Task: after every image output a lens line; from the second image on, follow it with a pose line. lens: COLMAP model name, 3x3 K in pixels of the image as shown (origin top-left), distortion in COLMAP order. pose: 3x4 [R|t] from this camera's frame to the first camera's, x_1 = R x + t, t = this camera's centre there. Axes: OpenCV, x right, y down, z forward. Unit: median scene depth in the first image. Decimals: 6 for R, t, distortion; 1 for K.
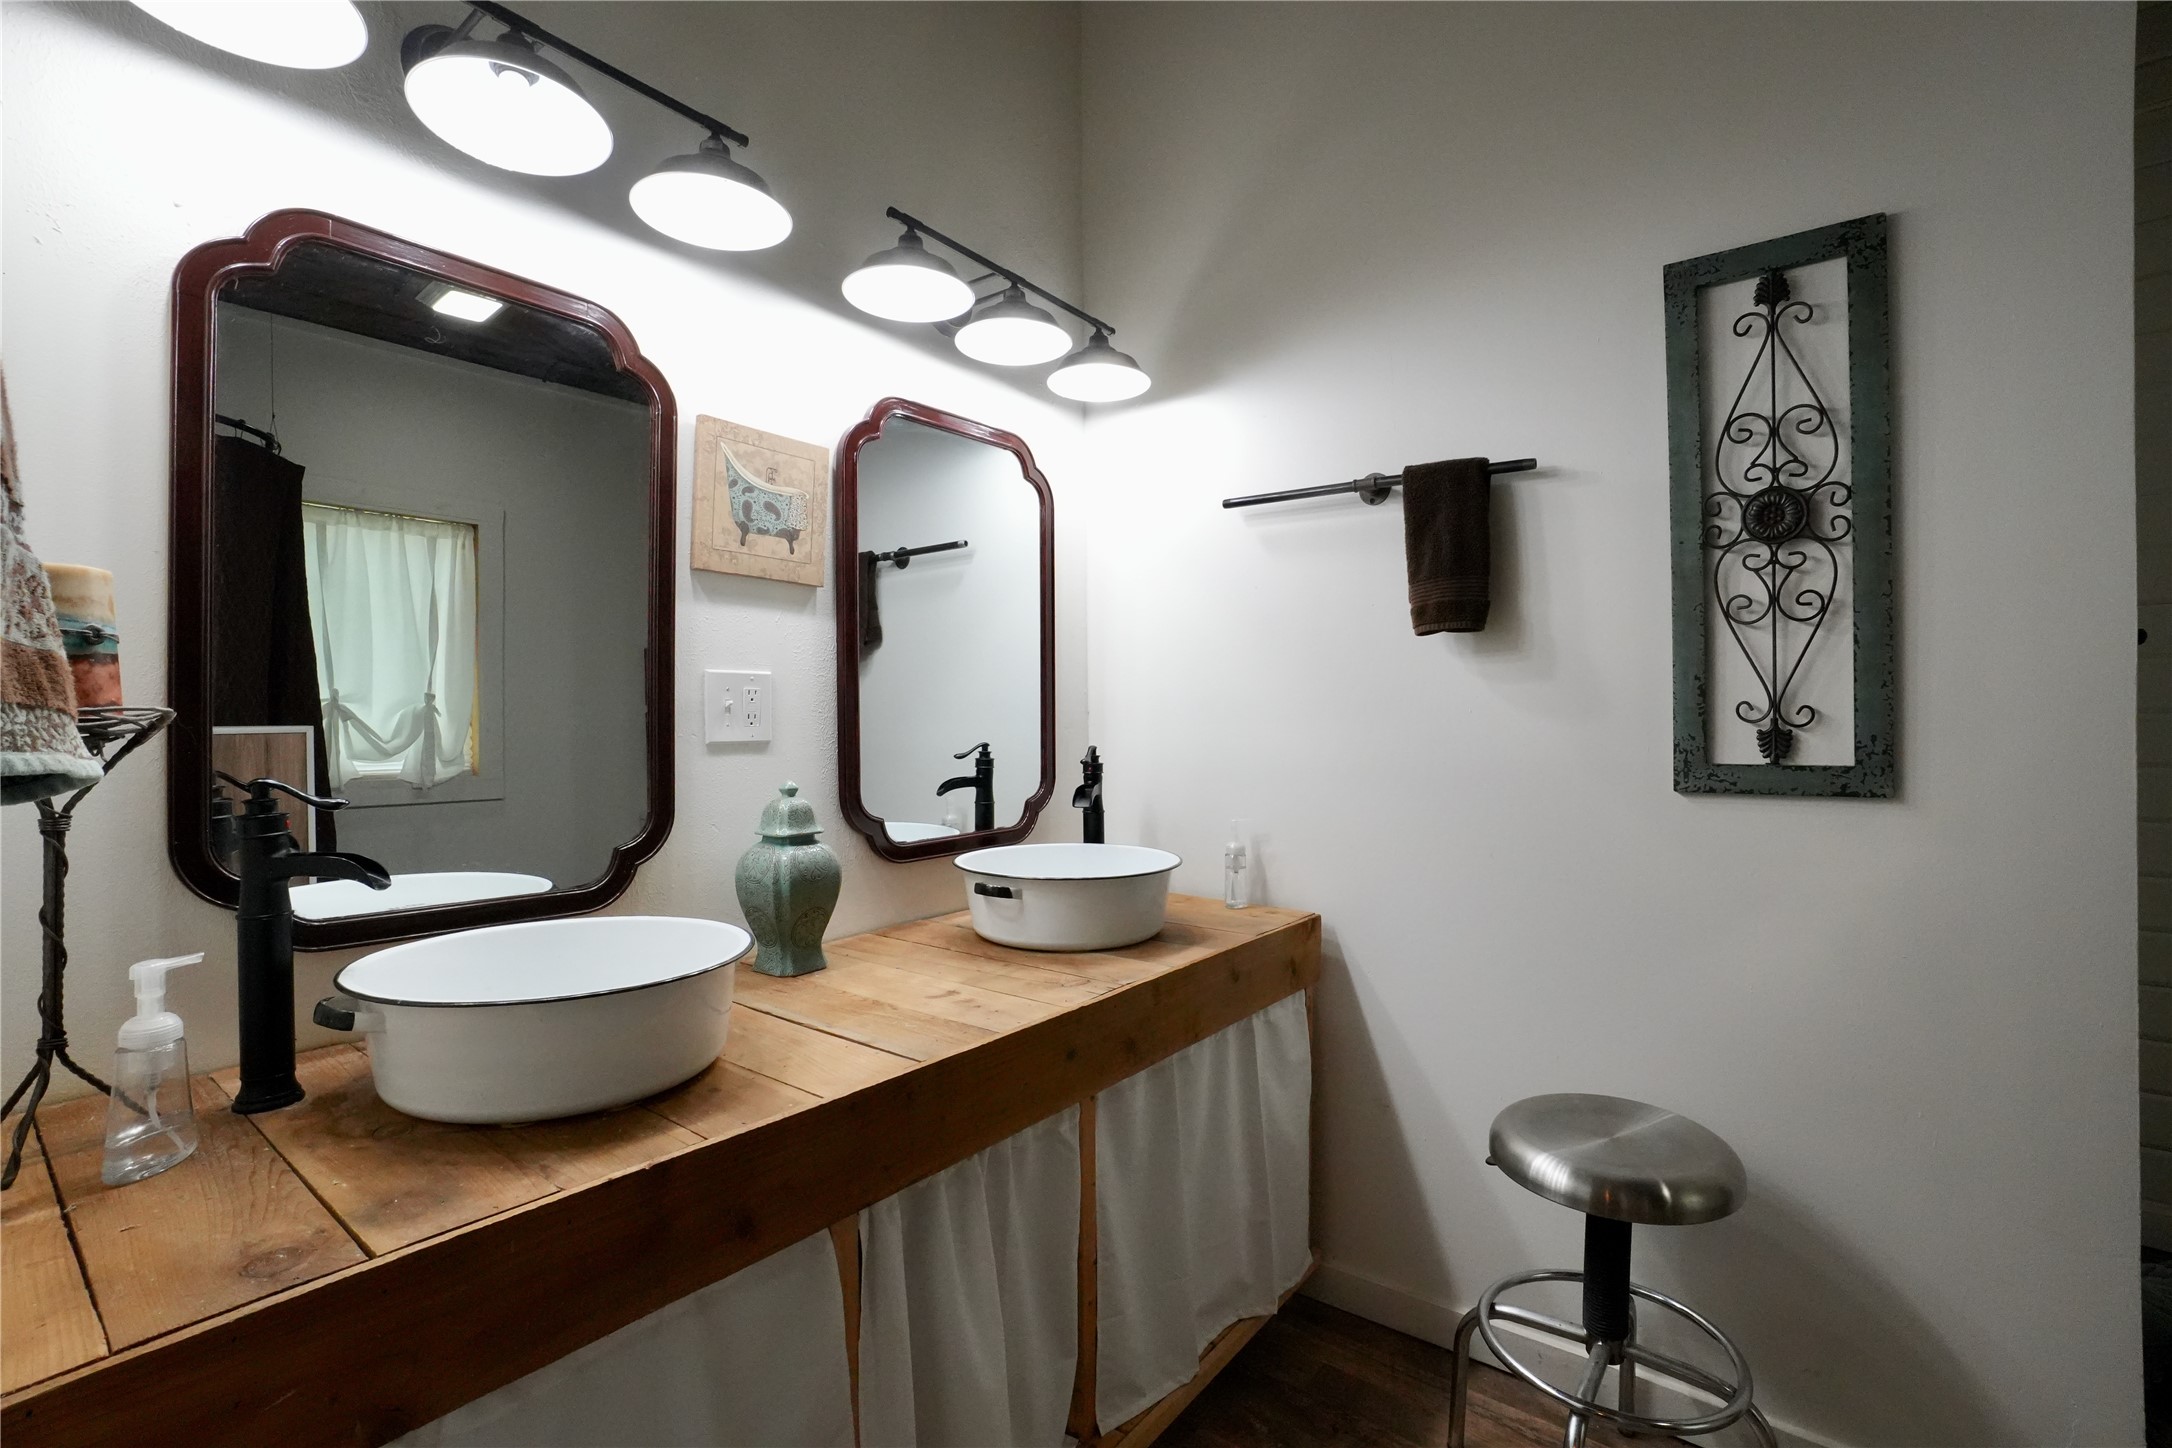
lens RADIAL K [[966.1, 0, 1082.4], [0, 966.1, 723.4], [0, 0, 1]] dist [-0.062651, 0.022855]
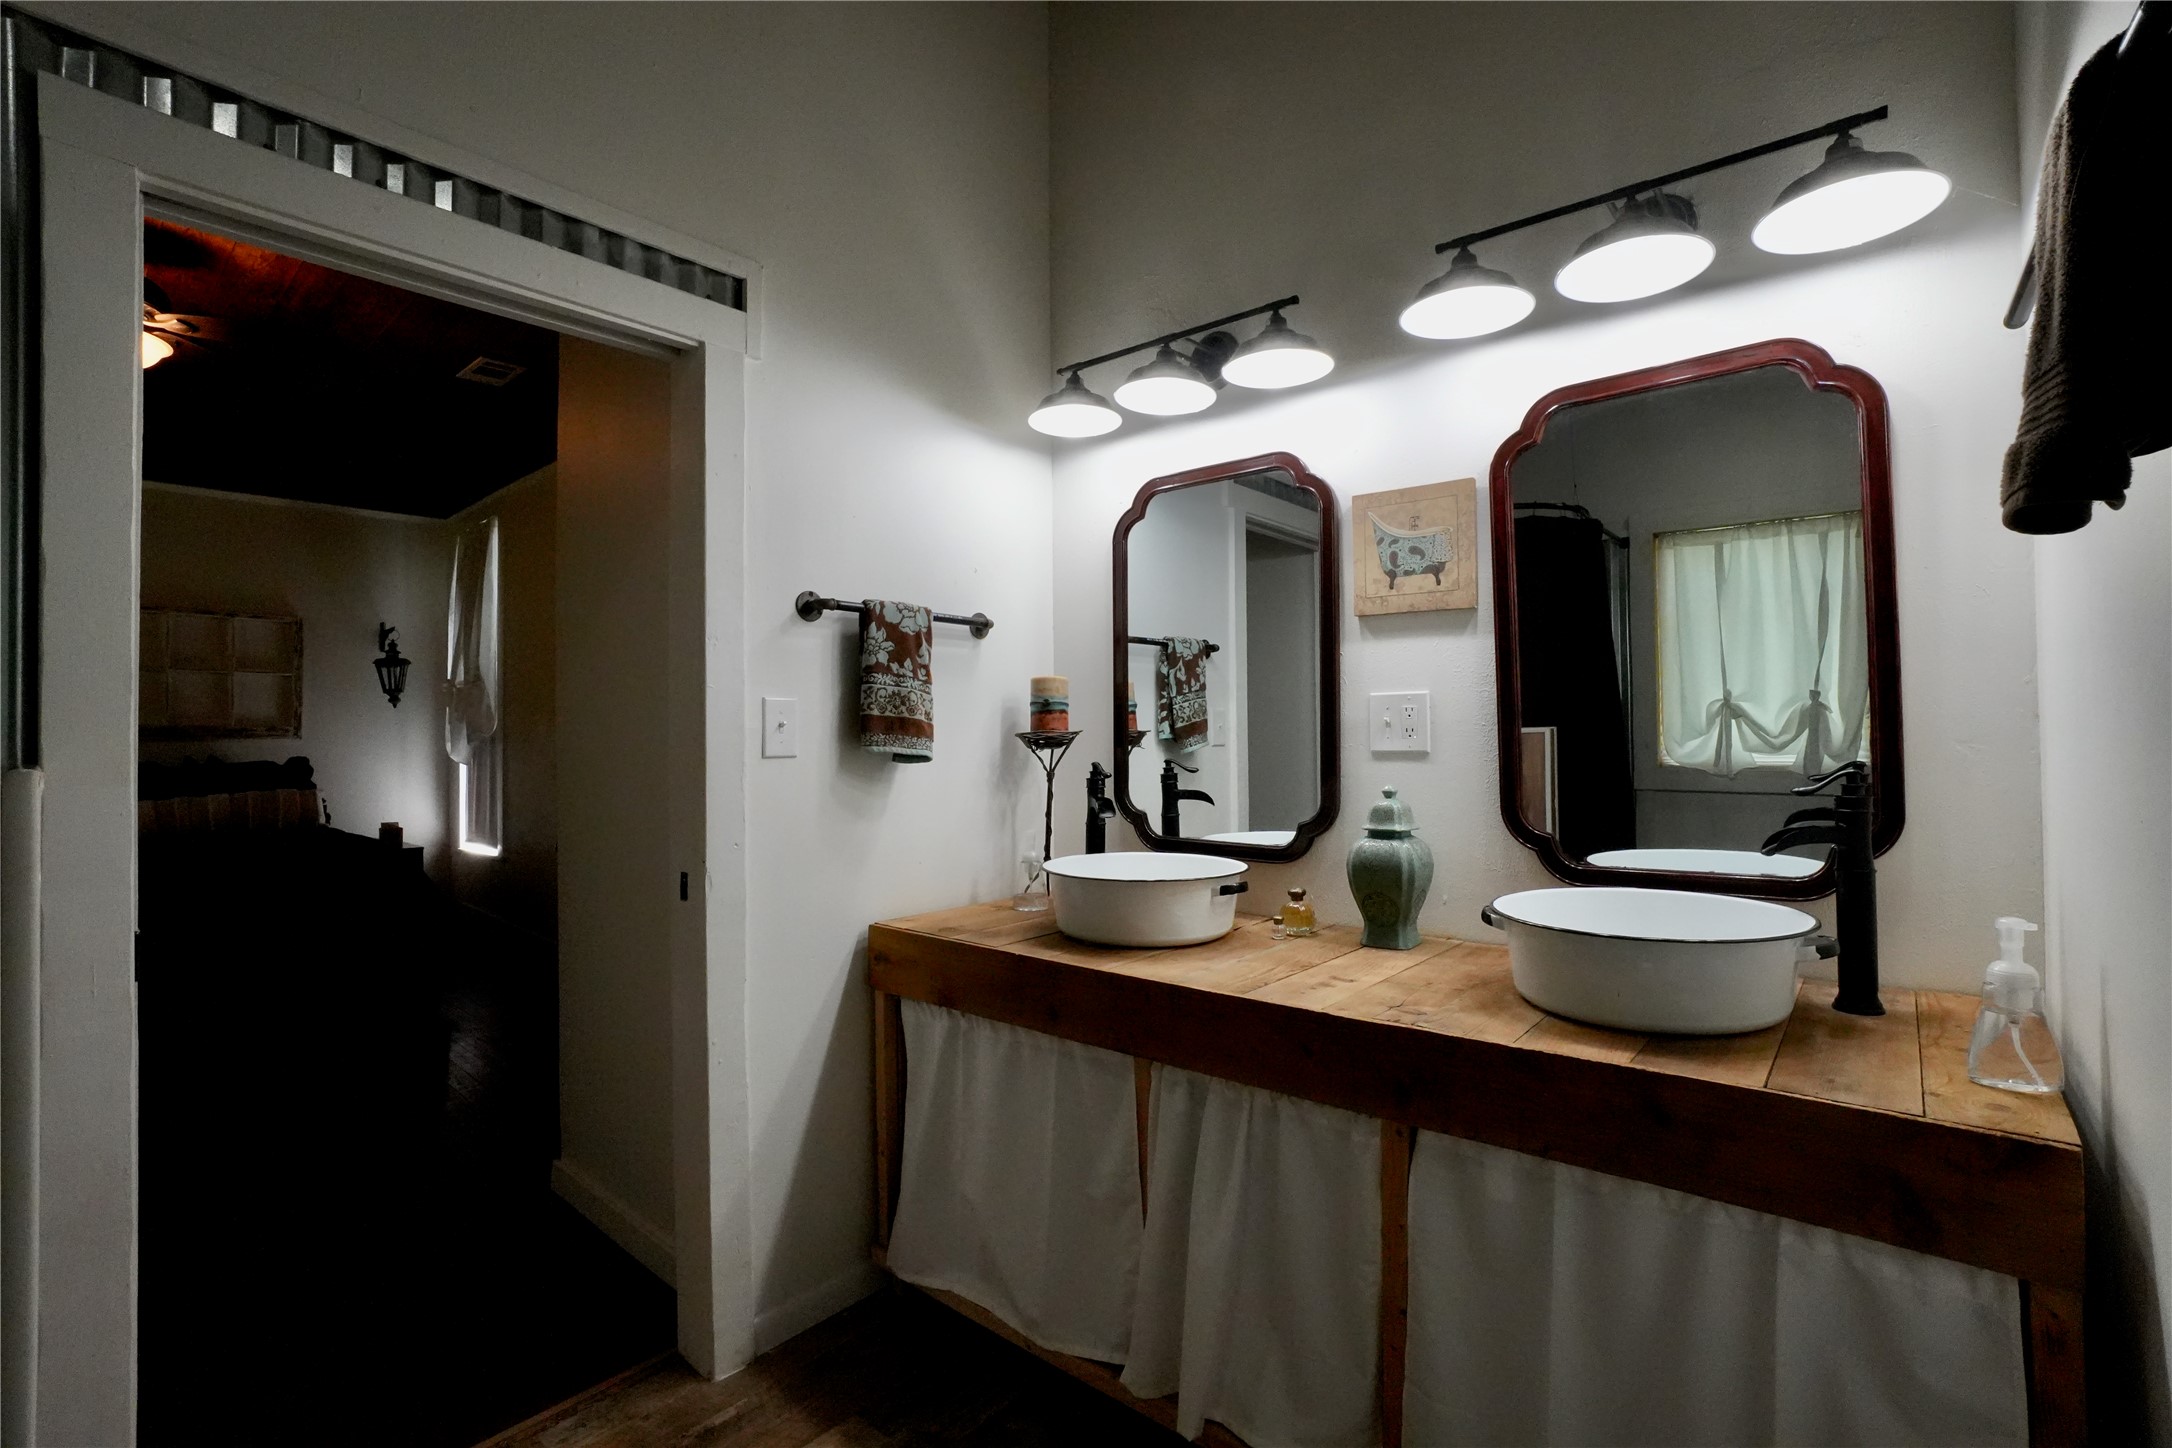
lens RADIAL K [[966.1, 0, 1082.4], [0, 966.1, 723.4], [0, 0, 1]] dist [-0.062651, 0.022855]
pose [[-0.025282, -0.000209, -0.999680, 0.846838], [0.016503, 0.999864, -0.000626, -0.020766], [0.999544, -0.016514, -0.025275, 0.618455]]
